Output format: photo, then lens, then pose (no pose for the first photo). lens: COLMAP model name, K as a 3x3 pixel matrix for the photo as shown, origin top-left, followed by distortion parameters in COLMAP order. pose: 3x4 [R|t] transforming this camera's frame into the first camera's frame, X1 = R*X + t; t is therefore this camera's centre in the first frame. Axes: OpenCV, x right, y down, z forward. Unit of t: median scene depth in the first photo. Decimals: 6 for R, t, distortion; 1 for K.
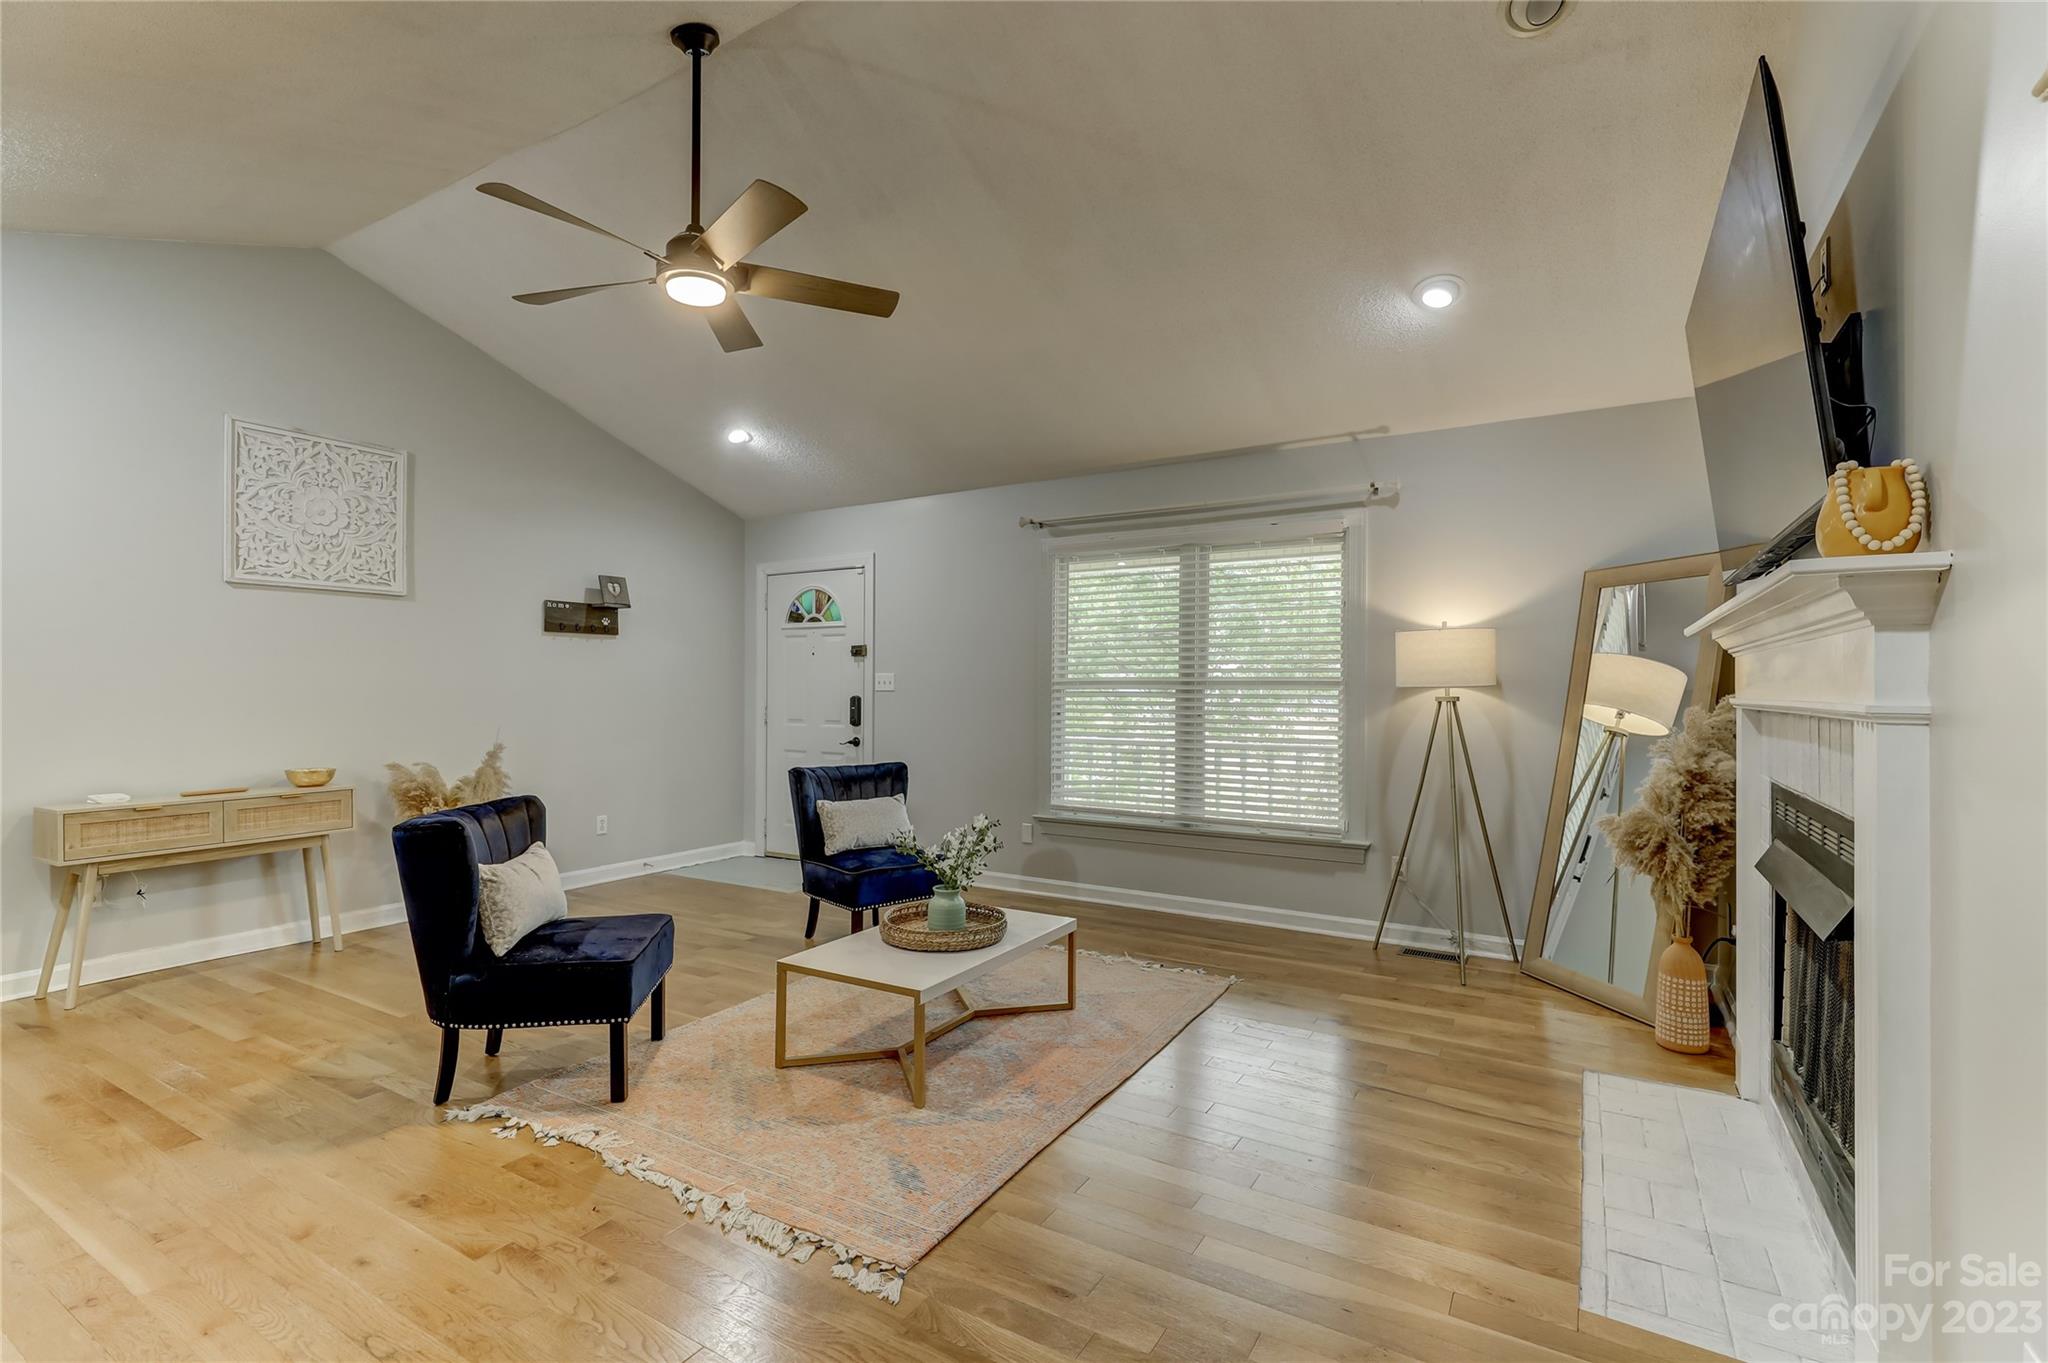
lens RADIAL K [[938.3, 0, 1012.1], [0, 938.3, 689.7], [0, 0, 1]] dist [0.002778, 0.001237]
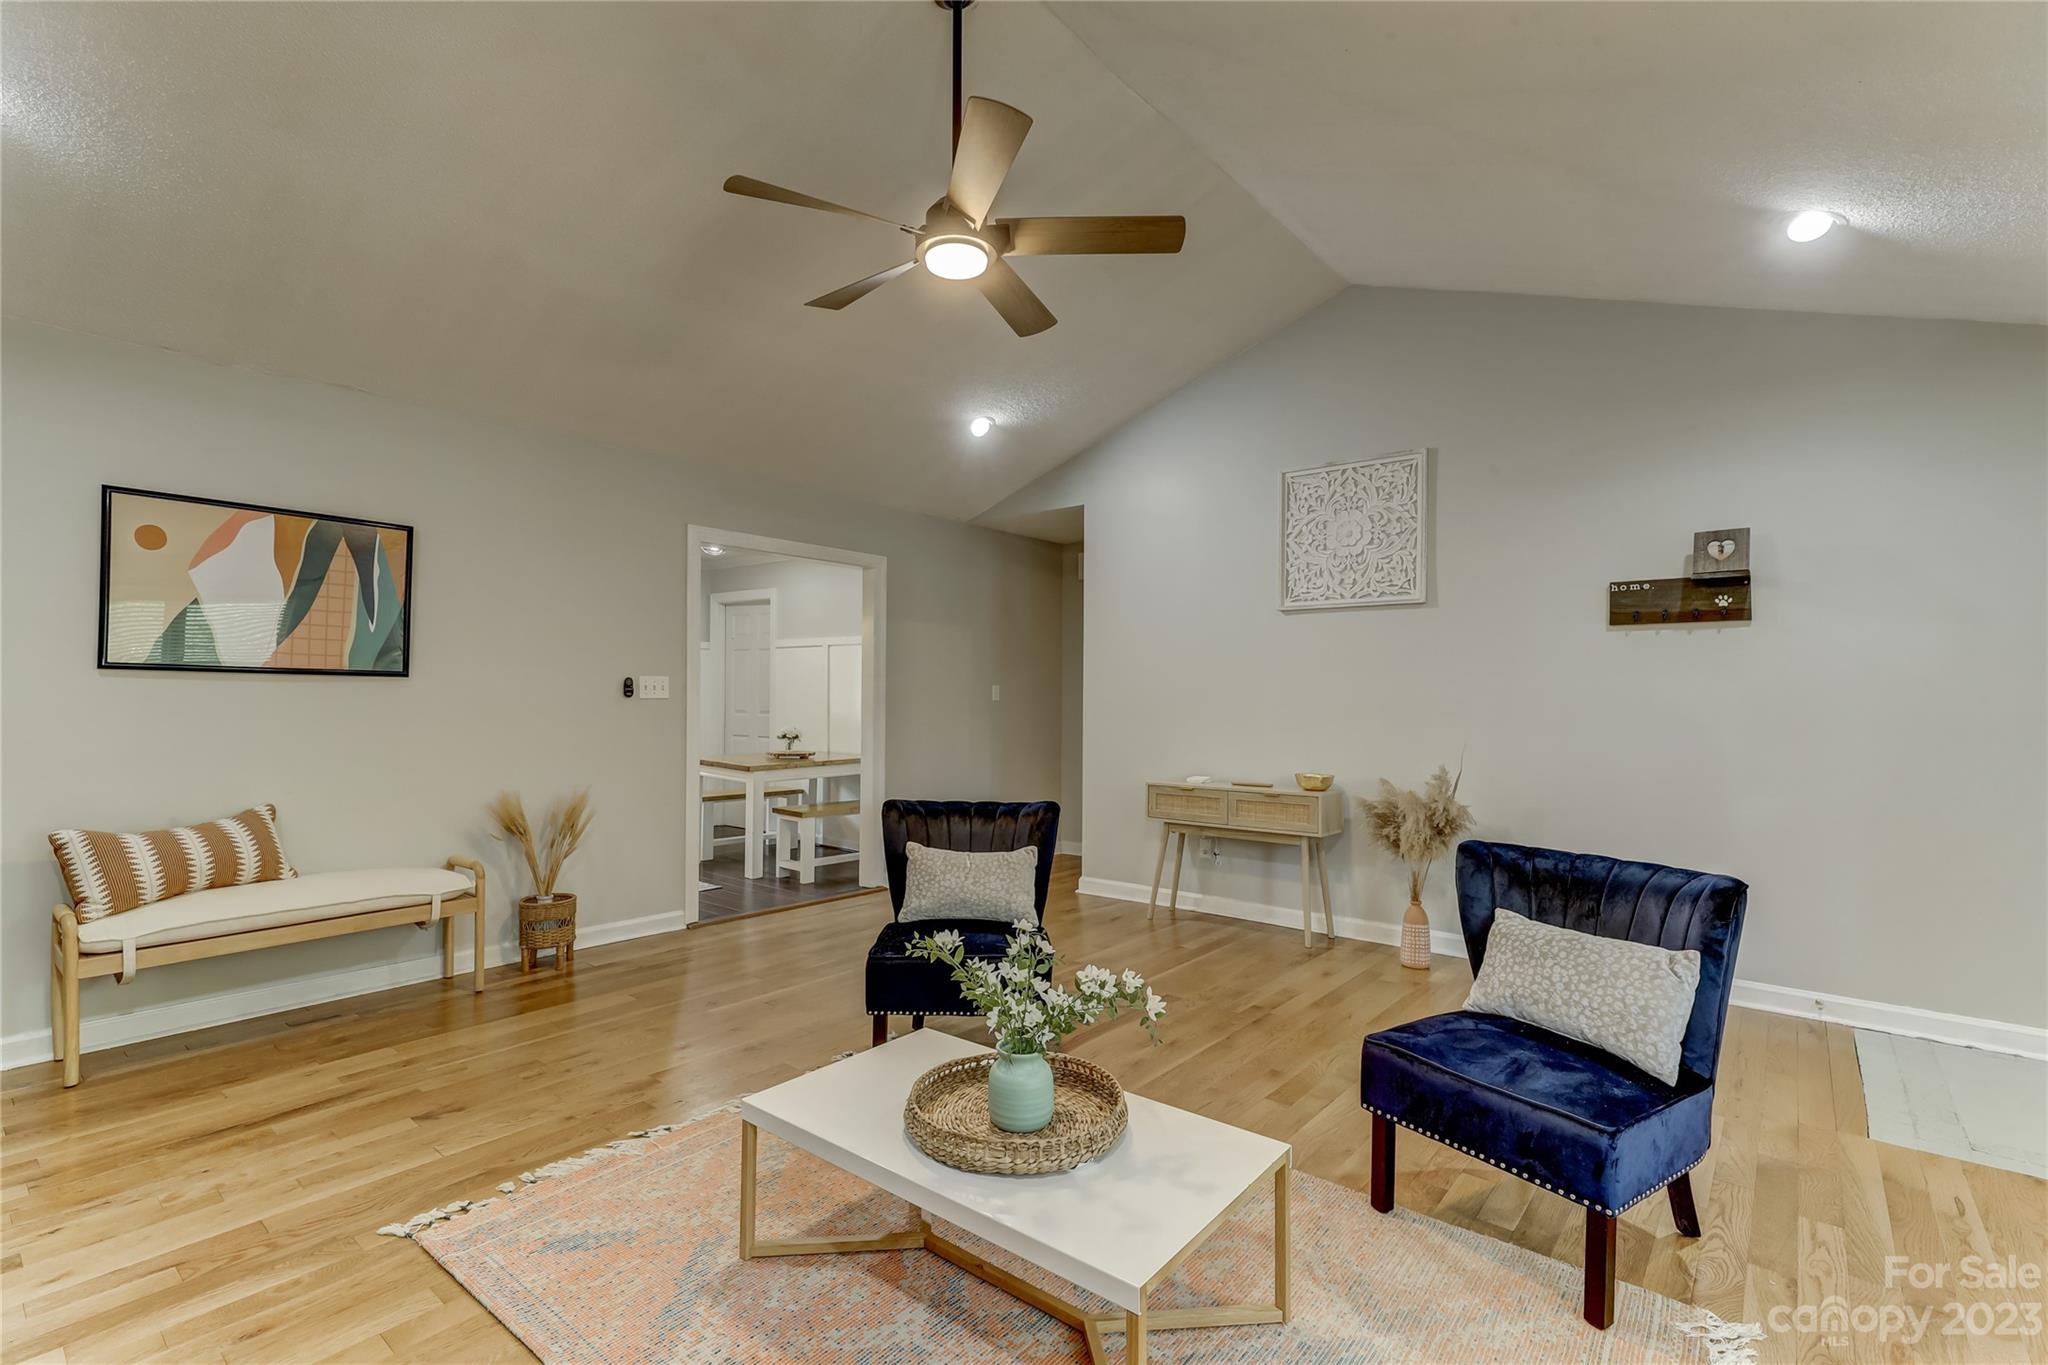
lens RADIAL K [[938.3, 0, 1012.1], [0, 938.3, 690.7], [0, 0, 1]] dist [0.002778, 0.001237]
pose [[-0.148478, -0.007943, -0.988884, 0.366871], [-0.009183, 0.999936, -0.006653, -0.001964], [0.988873, 0.008094, -0.148542, 0.786522]]
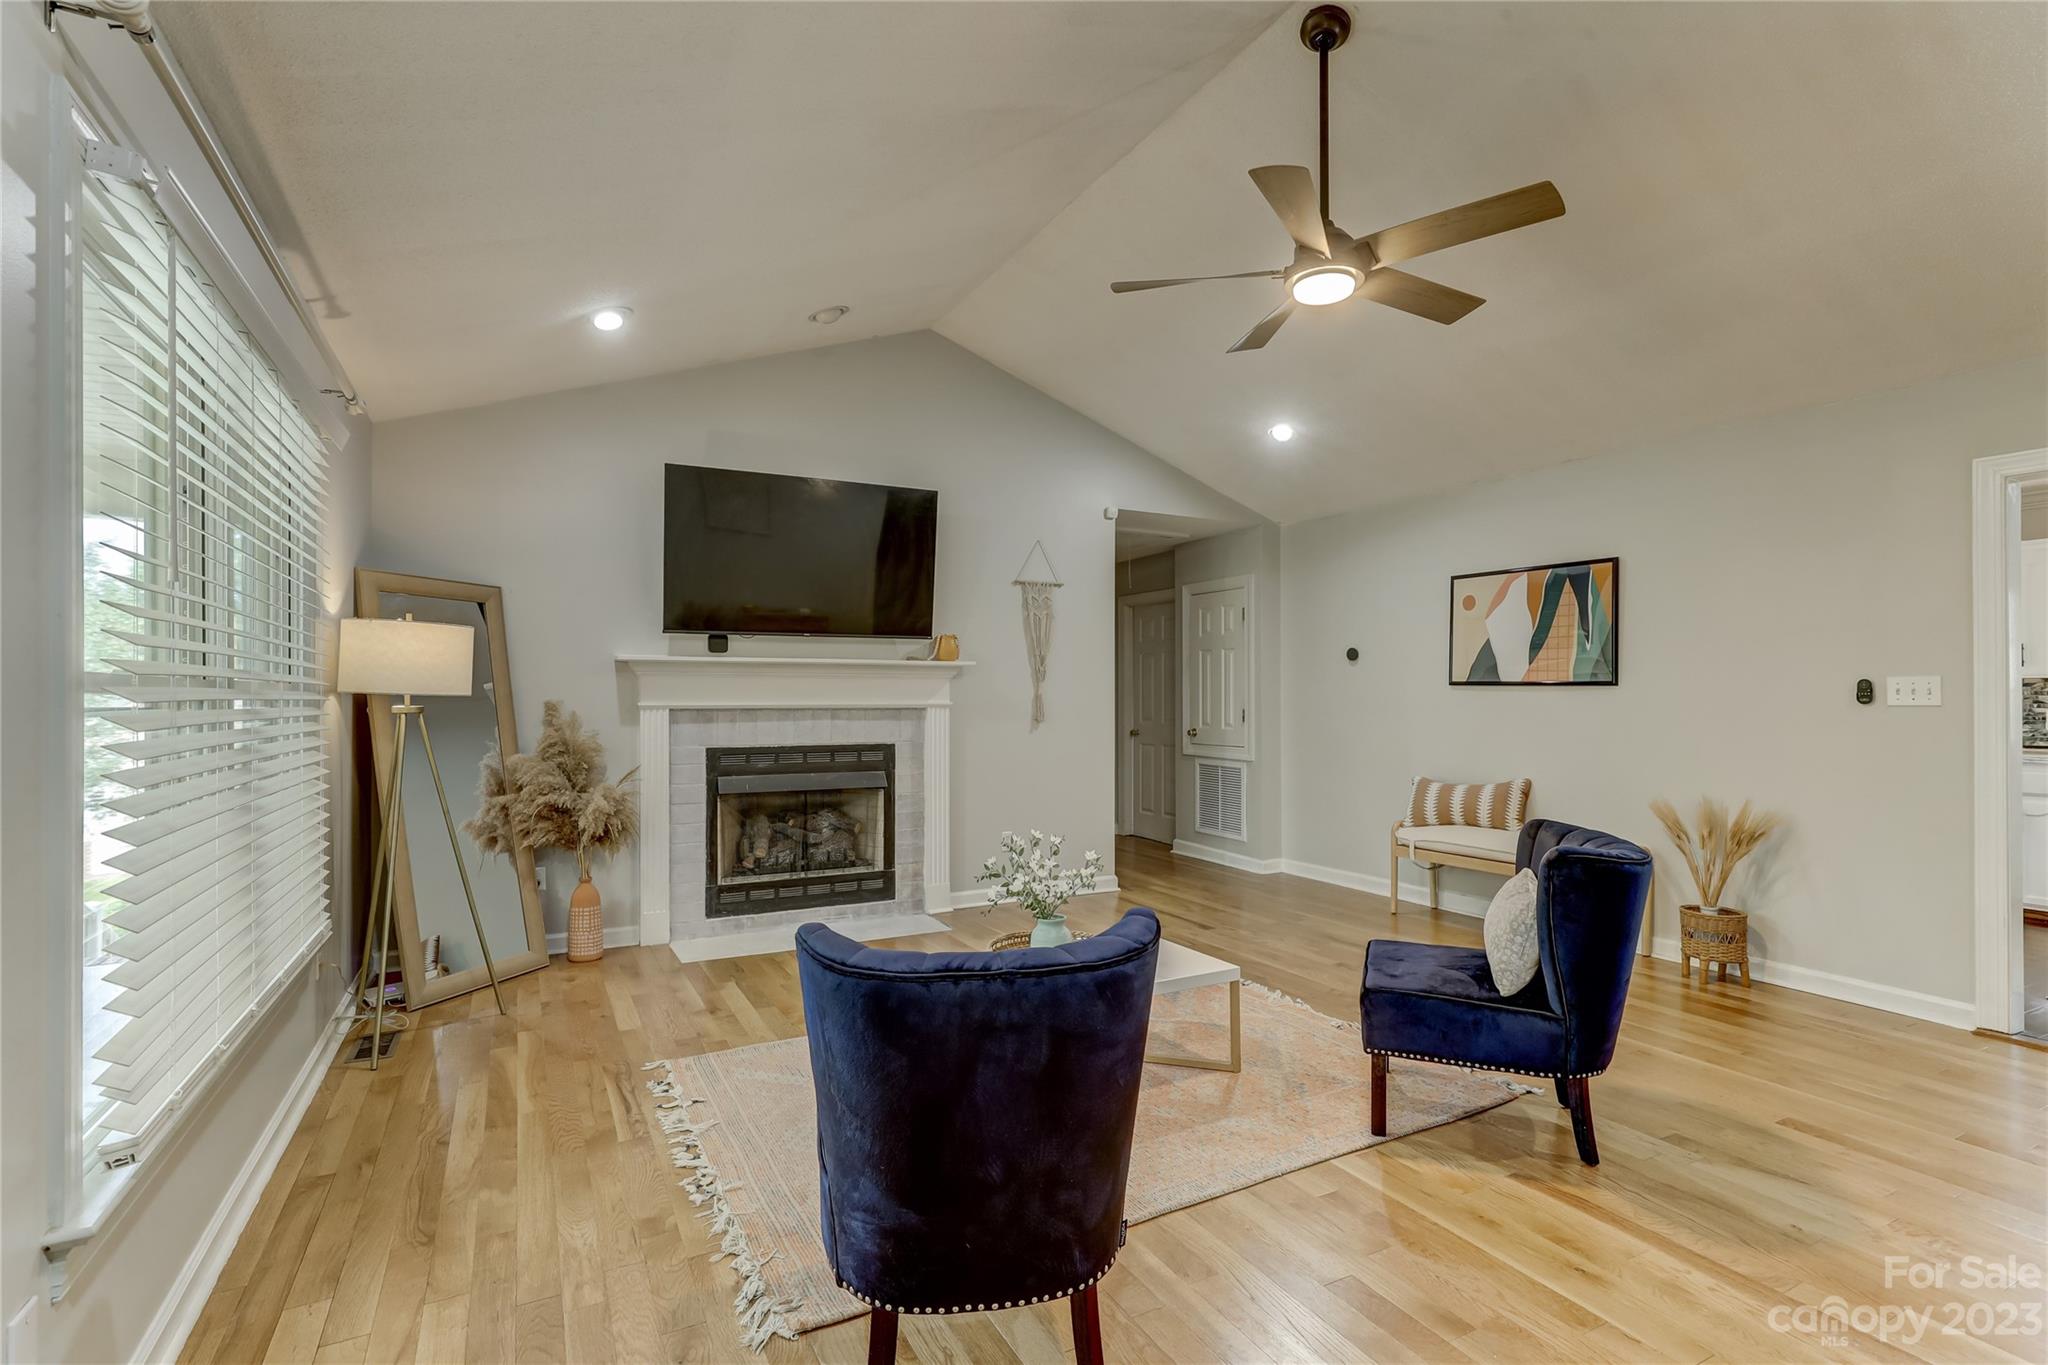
lens RADIAL K [[938.3, 0, 1012.1], [0, 938.3, 690.7], [0, 0, 1]] dist [0.002778, 0.001237]
pose [[-0.860383, -0.000743, 0.509648, -0.366100], [-0.002699, 0.999992, -0.003098, -0.004702], [-0.509641, -0.004041, -0.860378, 1.318551]]
